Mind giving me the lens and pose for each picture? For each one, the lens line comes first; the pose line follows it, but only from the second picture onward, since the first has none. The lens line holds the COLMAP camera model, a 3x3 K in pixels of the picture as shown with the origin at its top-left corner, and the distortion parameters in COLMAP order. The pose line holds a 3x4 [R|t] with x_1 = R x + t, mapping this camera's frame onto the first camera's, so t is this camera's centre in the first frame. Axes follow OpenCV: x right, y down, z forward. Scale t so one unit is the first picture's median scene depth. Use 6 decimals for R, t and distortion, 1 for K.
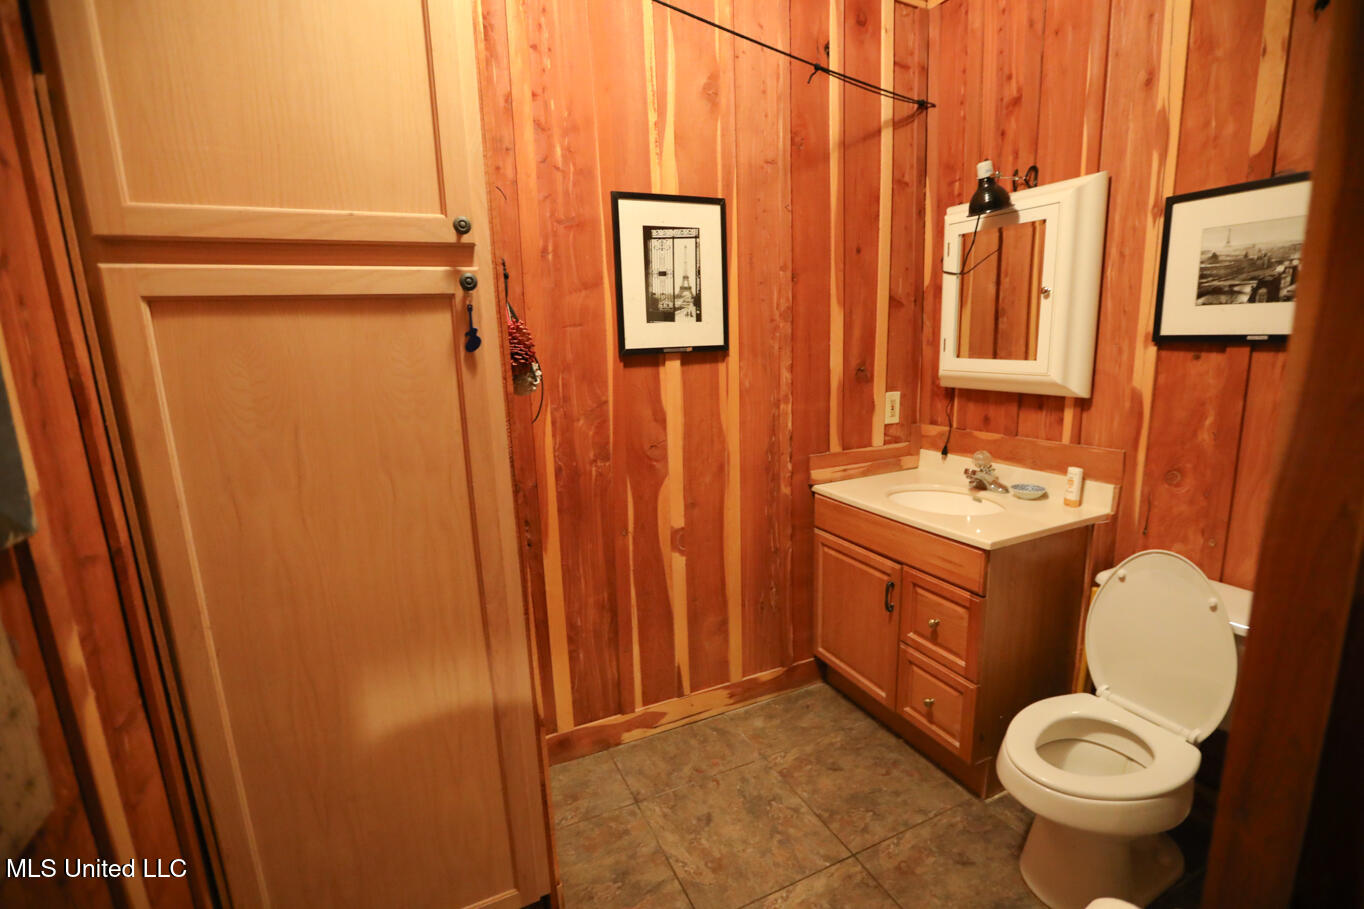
lens RADIAL K [[624.8, 0, 717.5], [0, 624.8, 451.4], [0, 0, 1]] dist [-0.045866, 0.026468]
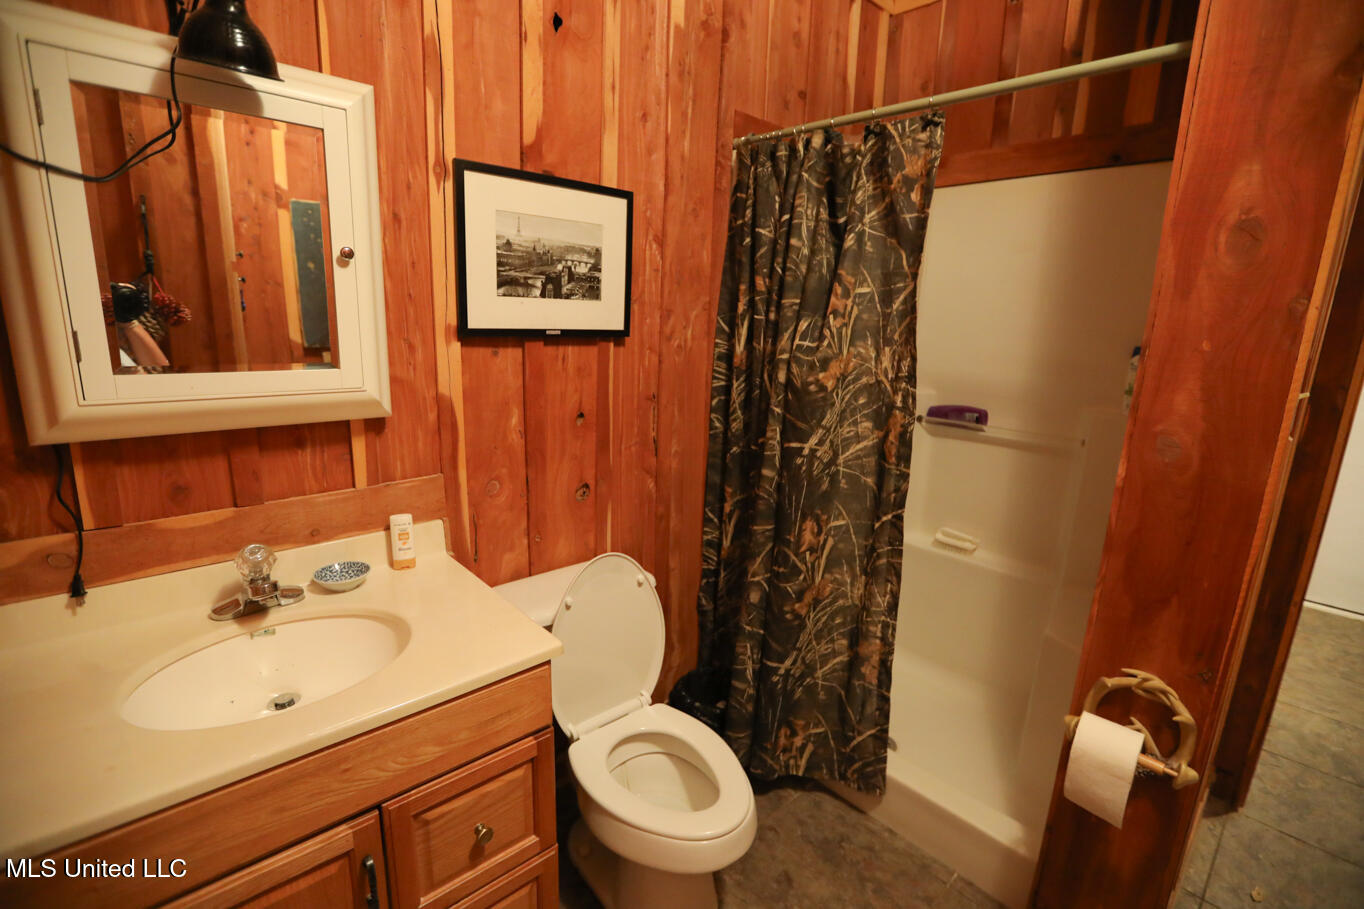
lens RADIAL K [[624.8, 0, 717.5], [0, 624.8, 451.4], [0, 0, 1]] dist [-0.045866, 0.026468]
pose [[-0.247370, -0.182292, 0.951618, -0.198442], [0.158325, 0.961337, 0.225310, -0.170304], [-0.955898, 0.206400, -0.208945, 0.916297]]
